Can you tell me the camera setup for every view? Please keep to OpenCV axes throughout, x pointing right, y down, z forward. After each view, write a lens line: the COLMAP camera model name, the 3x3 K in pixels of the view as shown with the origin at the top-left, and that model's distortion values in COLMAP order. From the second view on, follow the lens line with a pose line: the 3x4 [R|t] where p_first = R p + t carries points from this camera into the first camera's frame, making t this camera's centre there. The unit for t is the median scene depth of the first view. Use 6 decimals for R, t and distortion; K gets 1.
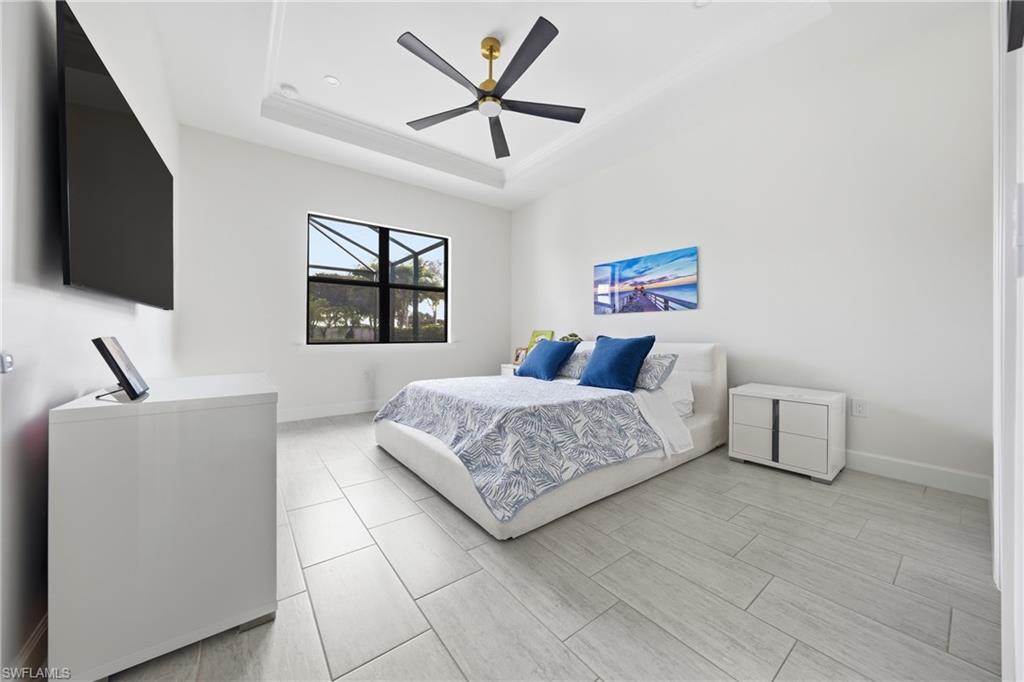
lens RADIAL K [[358.6, 0, 512.0], [0, 358.6, 341.0], [0, 0, 1]] dist [-0.000061, 0.000005]
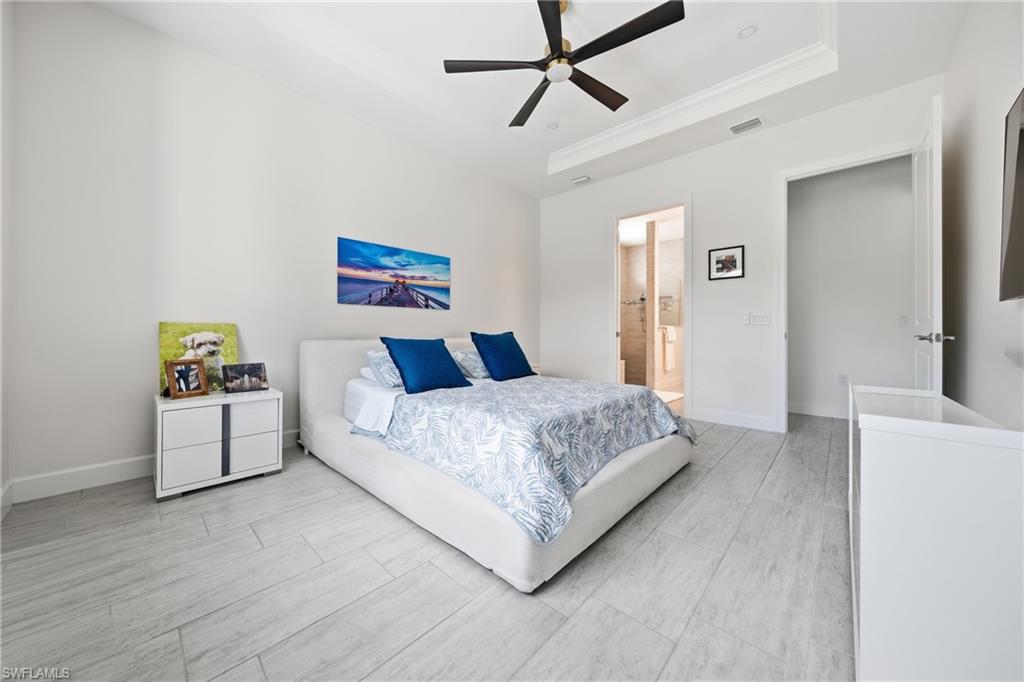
lens RADIAL K [[352.0, 0, 513.9], [0, 352.0, 335.9], [0, 0, 1]] dist [-0.002075, 0.000201]
pose [[-0.169315, 0.005823, 0.985545, -0.609773], [0.034557, 0.999403, 0.000032, 0.004934], [-0.984956, 0.034063, -0.169415, 0.883112]]
